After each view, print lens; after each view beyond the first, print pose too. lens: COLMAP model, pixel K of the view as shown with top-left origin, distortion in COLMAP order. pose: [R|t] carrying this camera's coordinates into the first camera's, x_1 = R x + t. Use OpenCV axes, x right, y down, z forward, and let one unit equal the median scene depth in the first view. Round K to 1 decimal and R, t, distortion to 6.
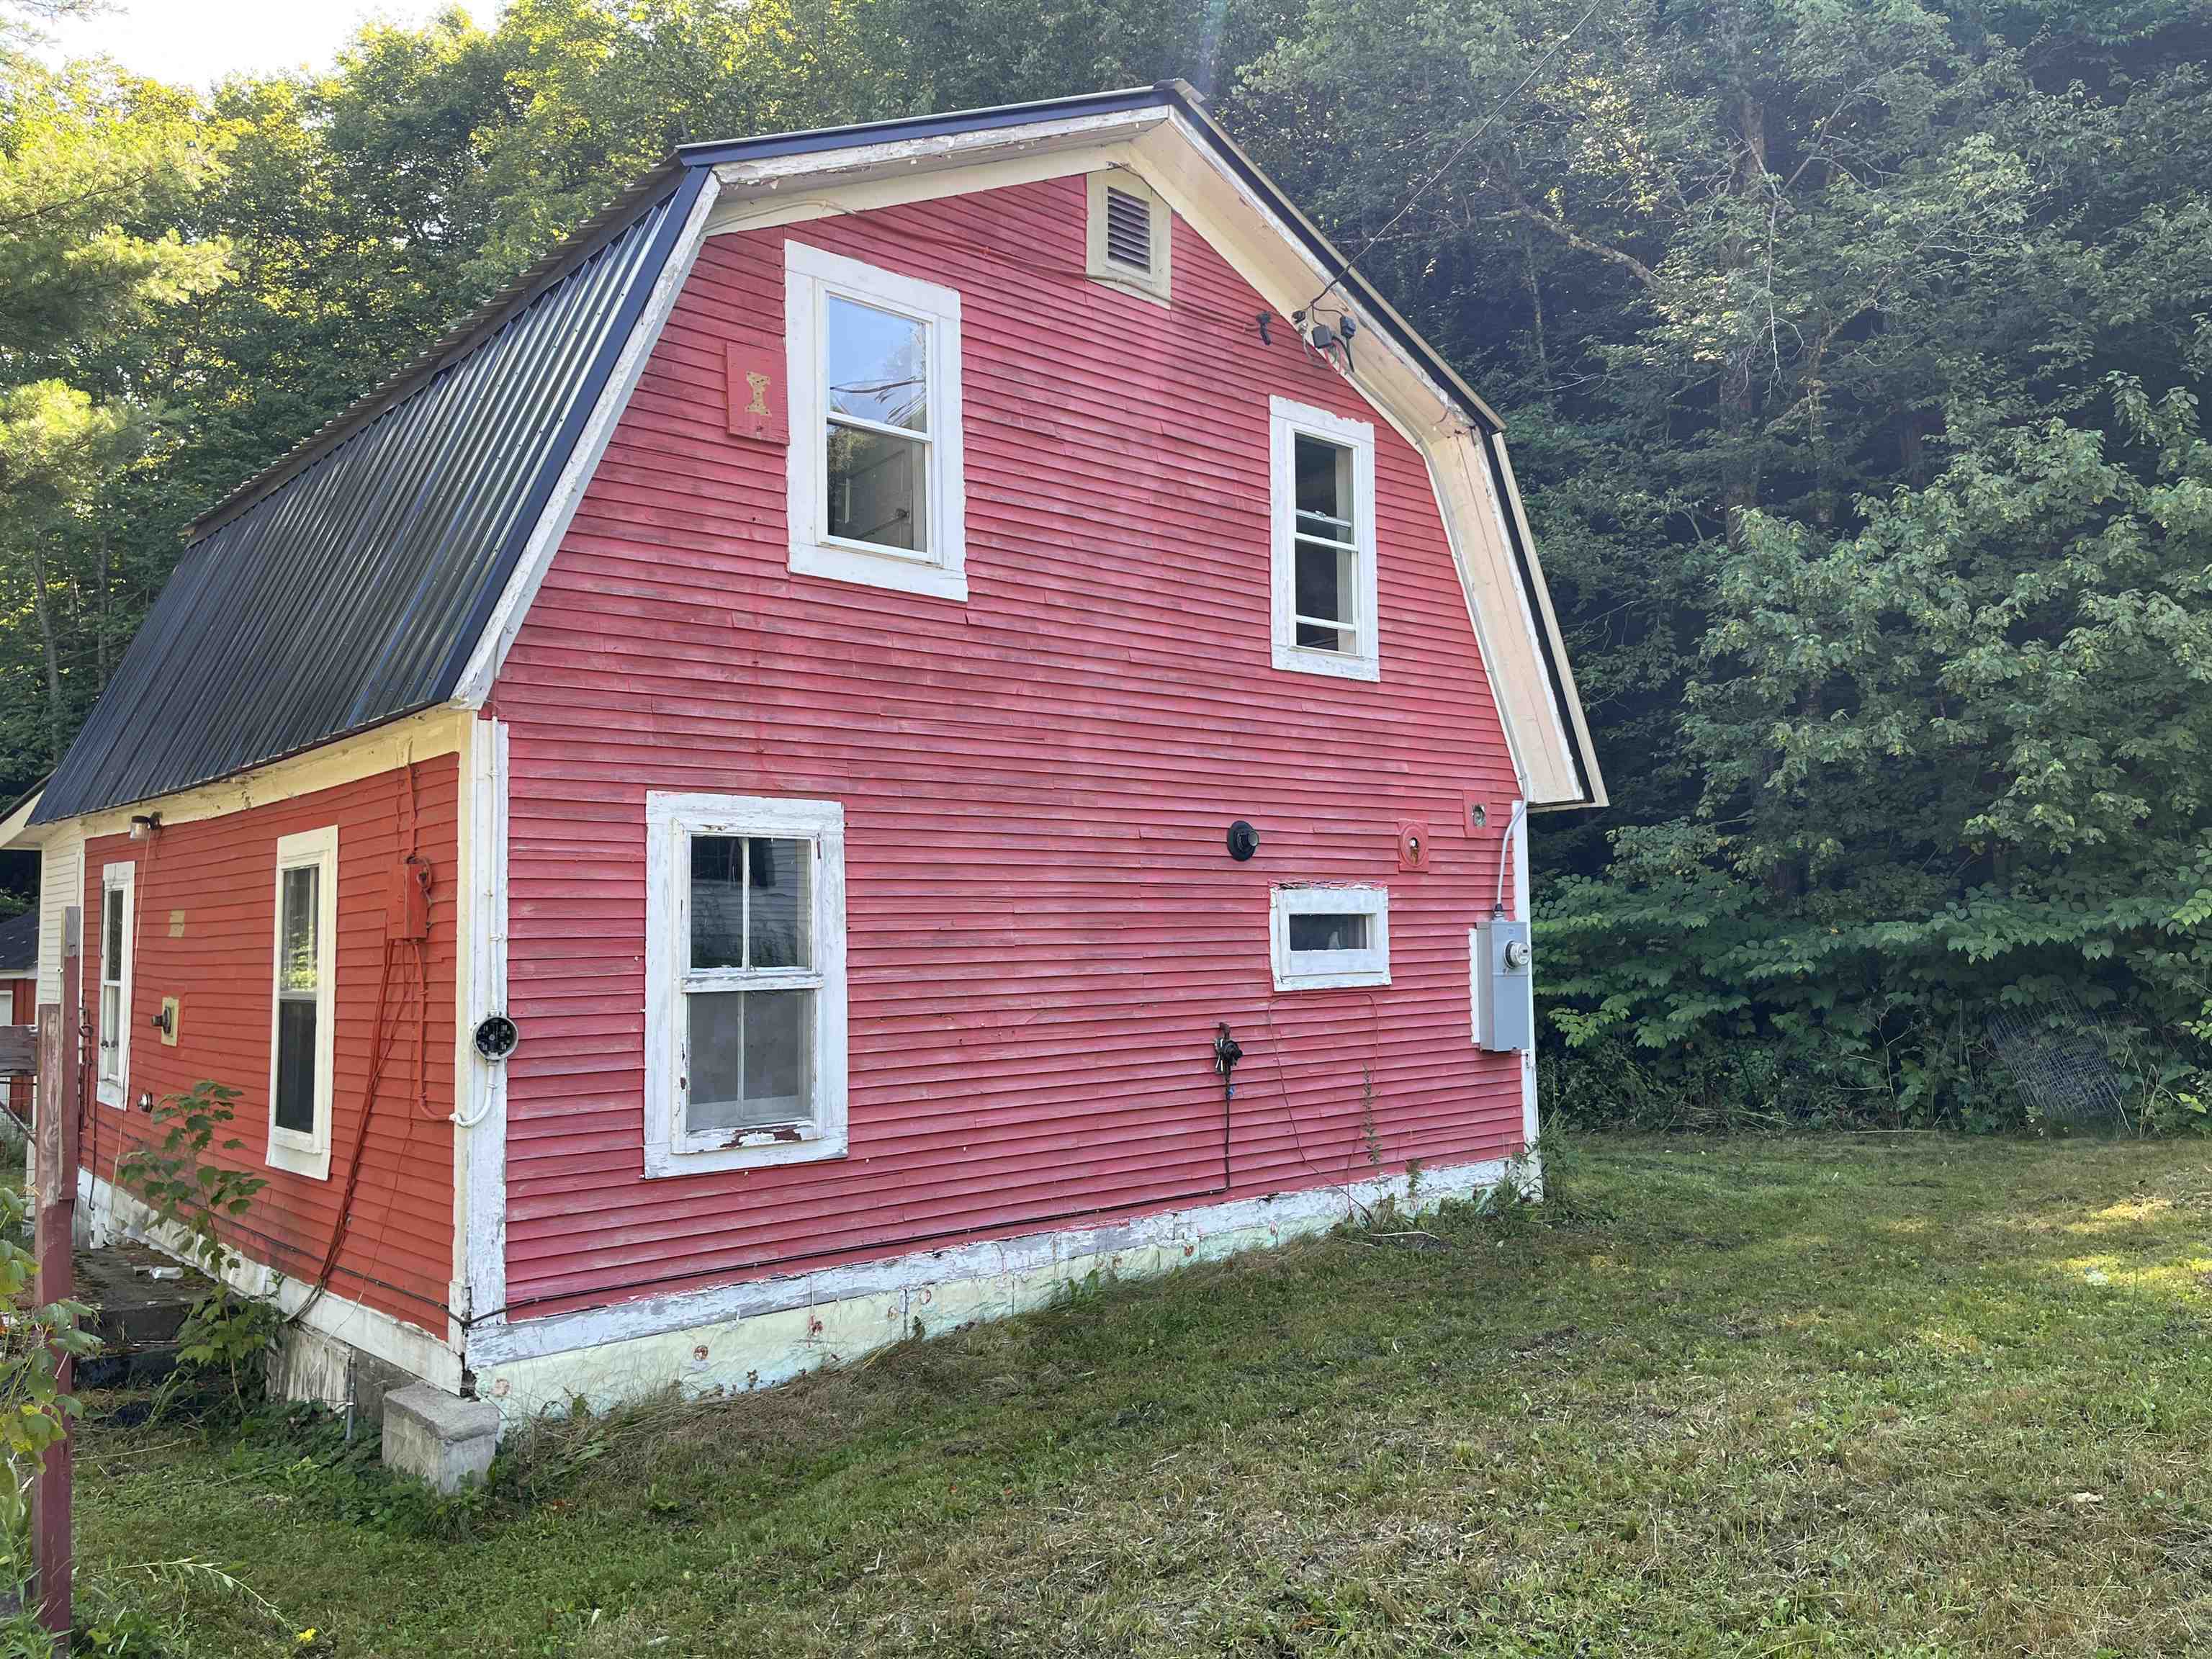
lens RADIAL K [[1660.9, 0, 1118.6], [0, 1660.9, 848.0], [0, 0, 1]] dist [0.075430, -0.100575]
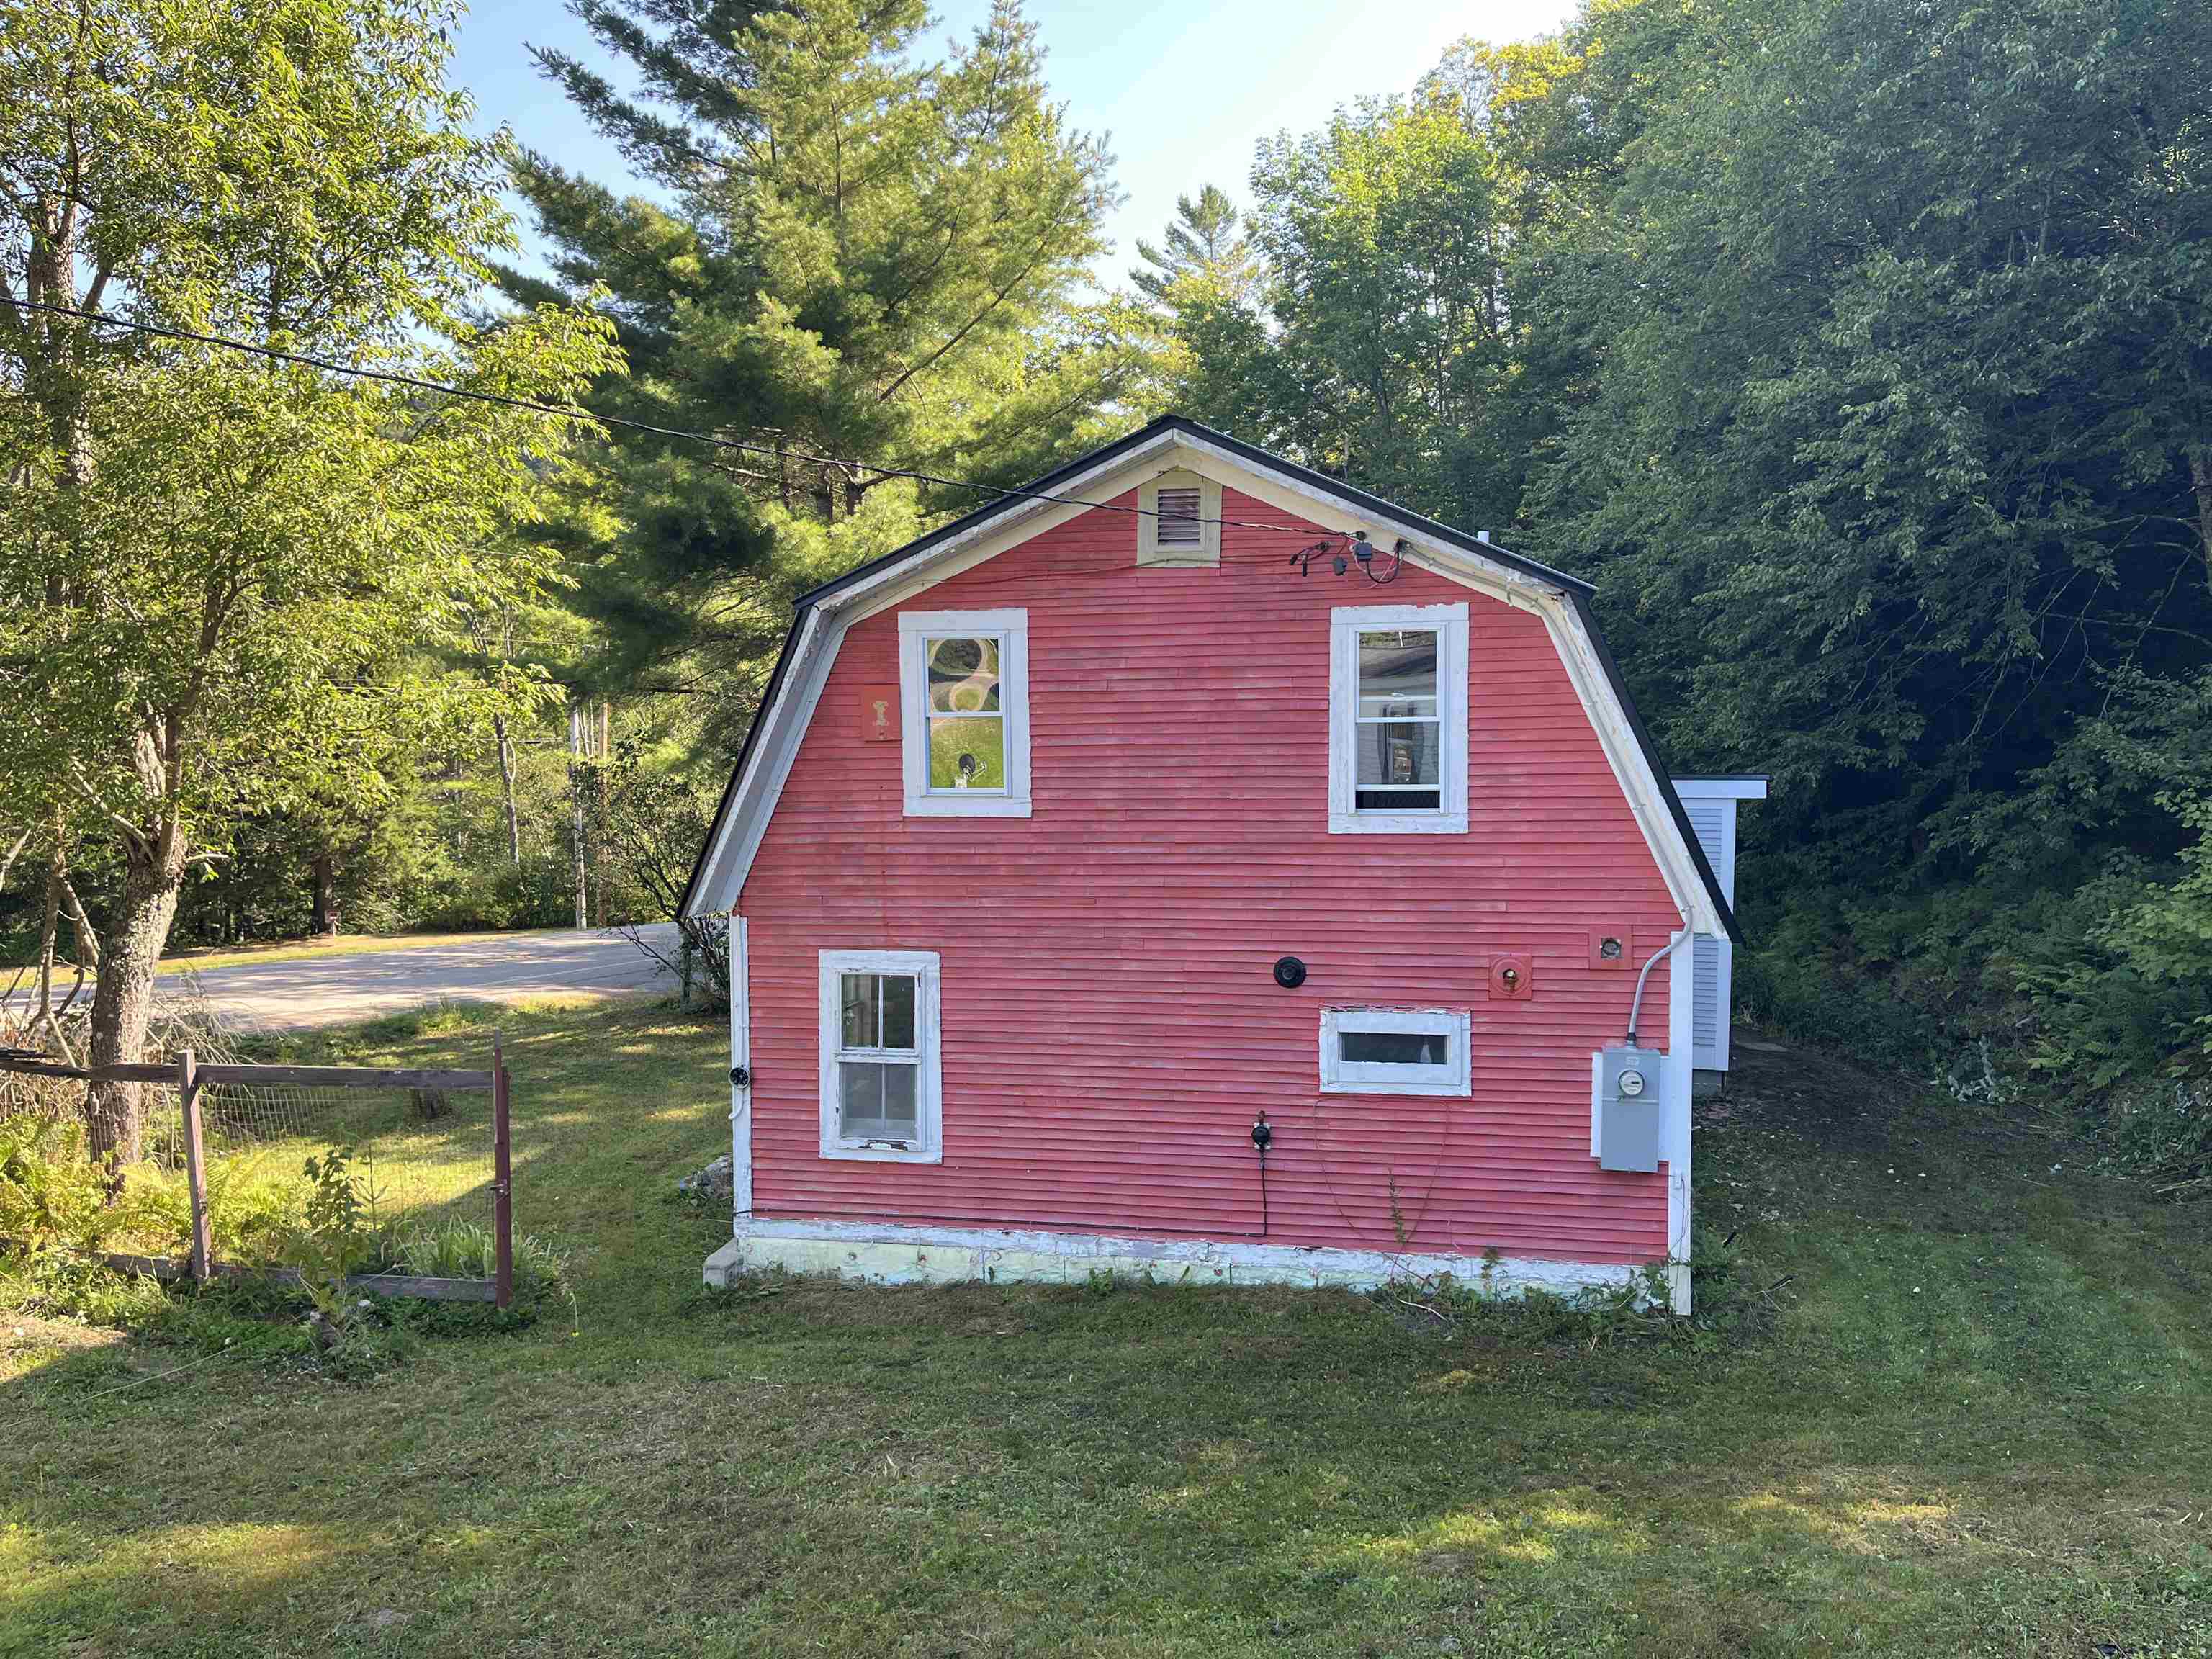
lens RADIAL K [[1660.9, 0, 1119.4], [0, 1660.9, 821.9], [0, 0, 1]] dist [0.075430, -0.100575]
pose [[0.598541, 0.063108, -0.798602, 1.159435], [0.046633, 0.992457, 0.113378, -0.310756], [0.799734, -0.105103, 0.591083, 0.174003]]
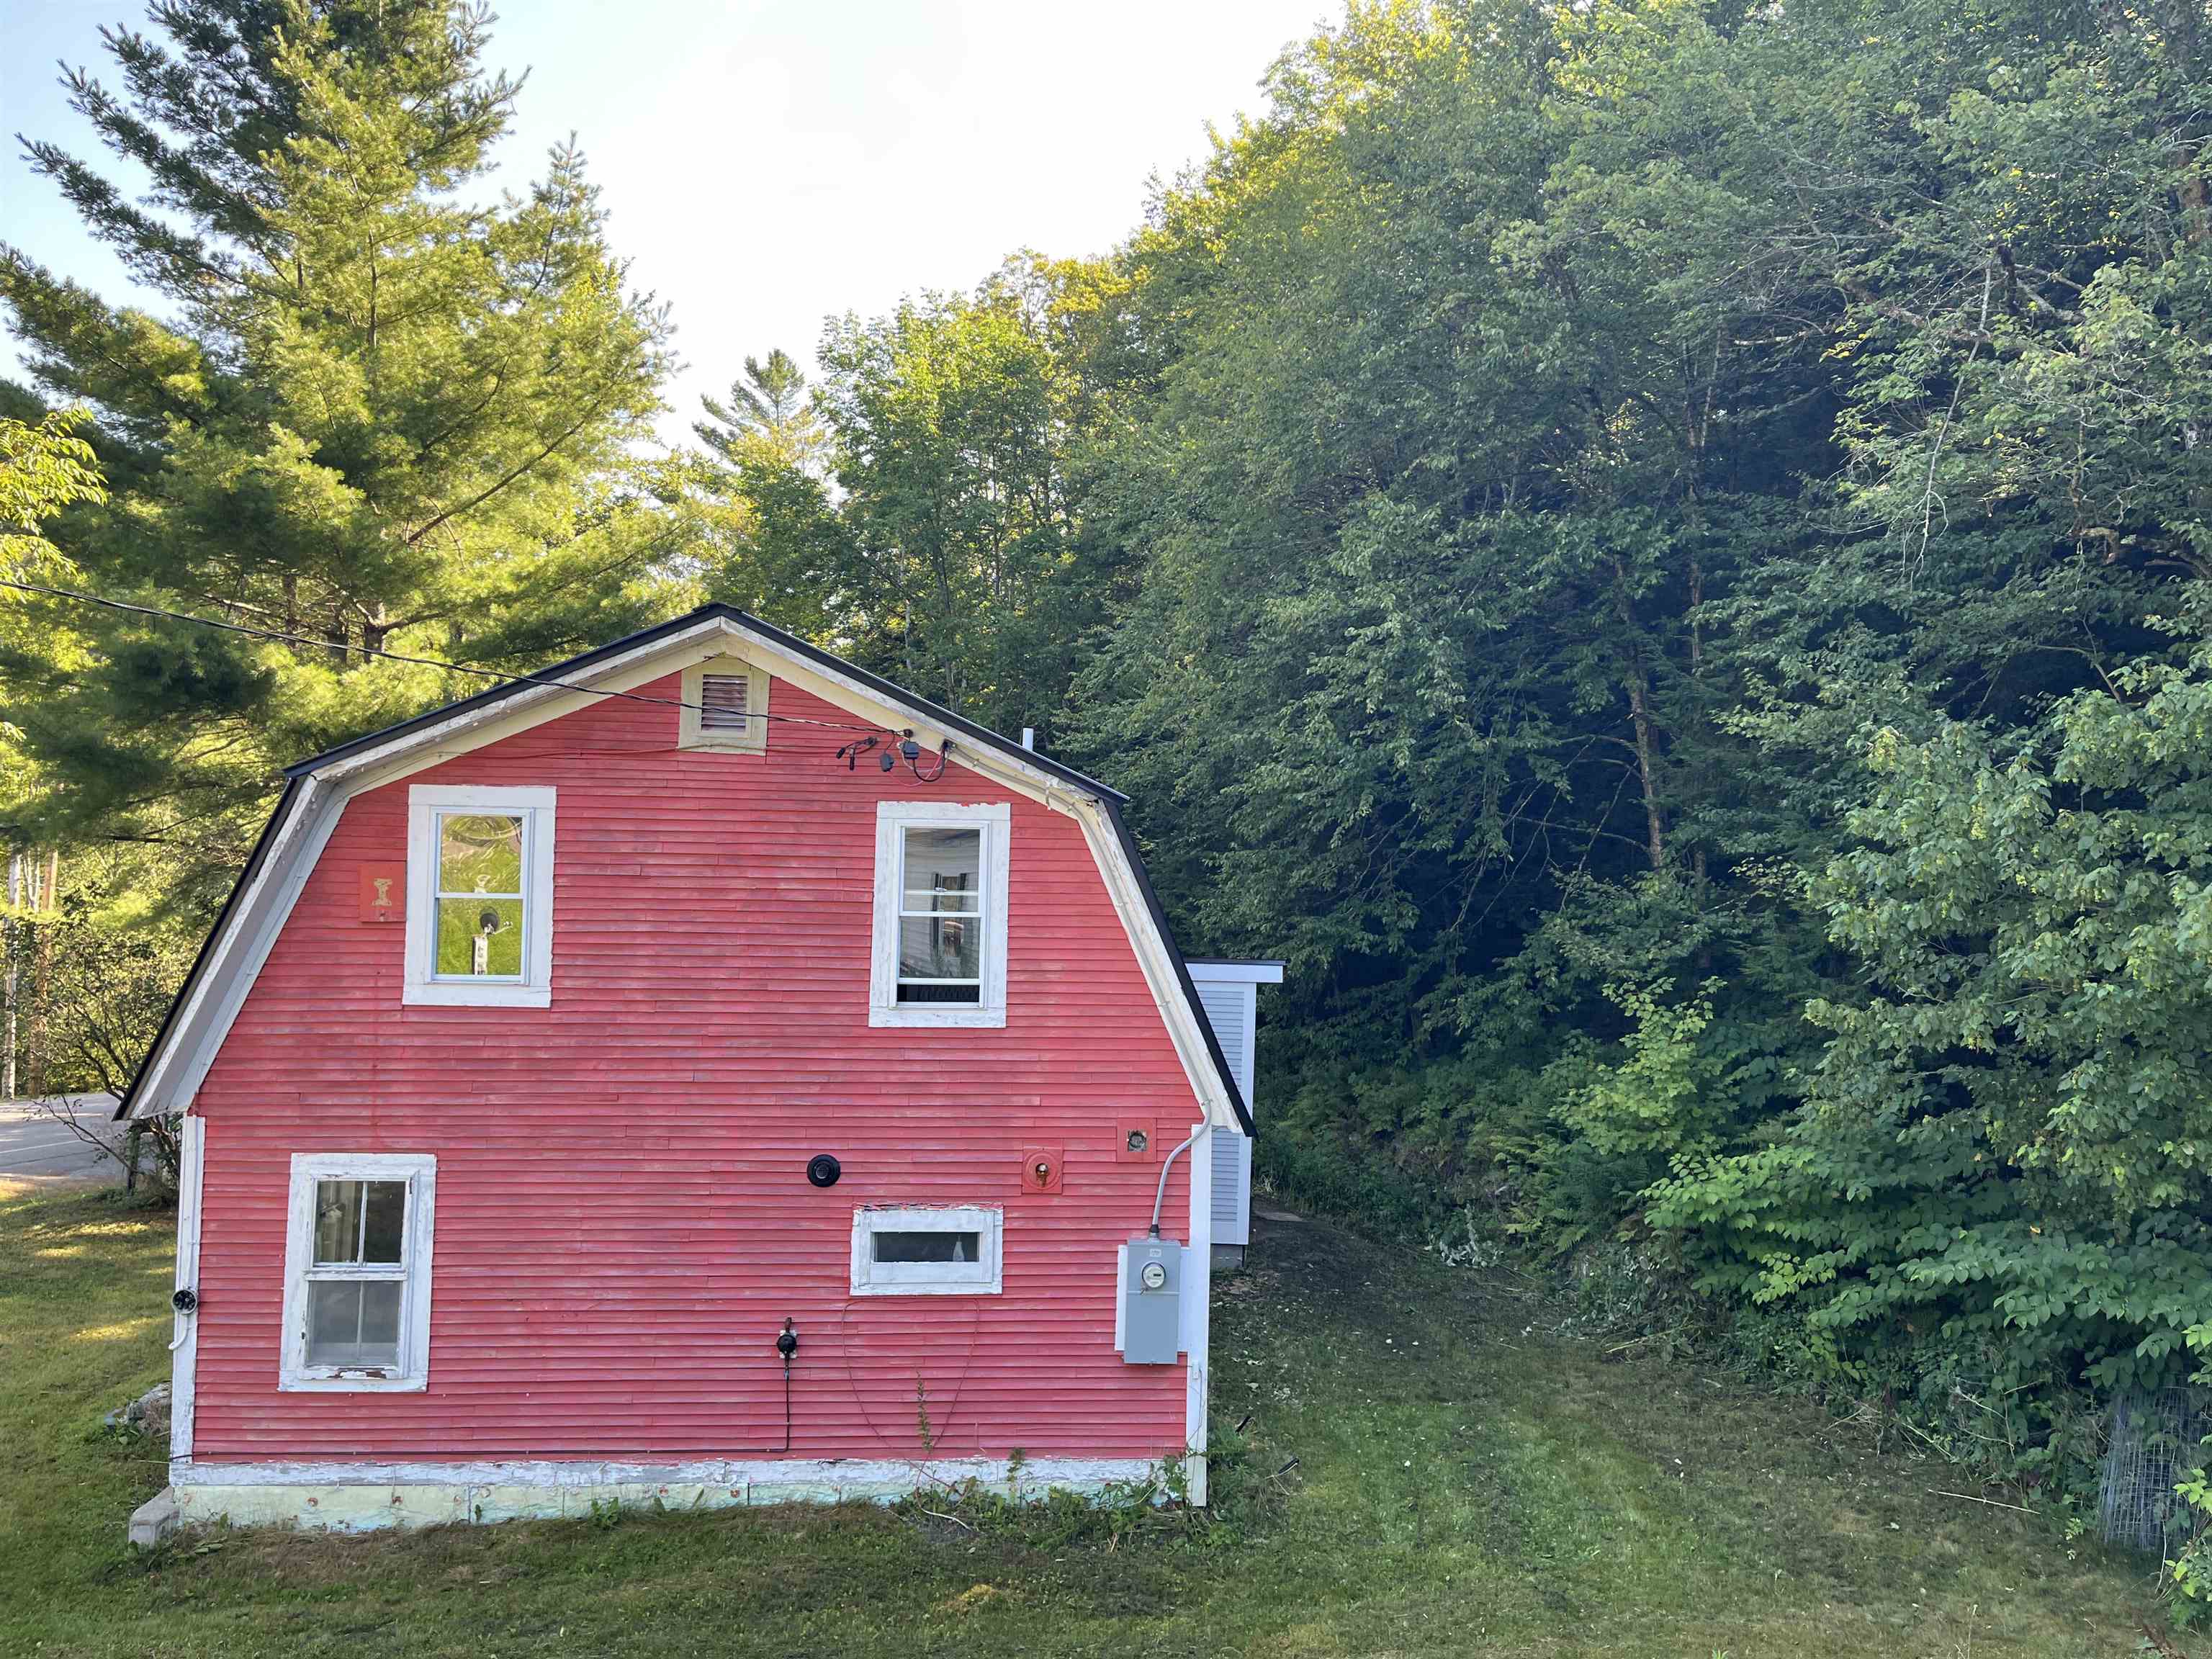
lens RADIAL K [[1660.9, 0, 1122.5], [0, 1660.9, 819.5], [0, 0, 1]] dist [0.075430, -0.100575]
pose [[0.786964, 0.015880, -0.616795, 1.170616], [0.001075, 0.999632, 0.027108, -0.346342], [0.616998, -0.021996, 0.786657, 0.181998]]
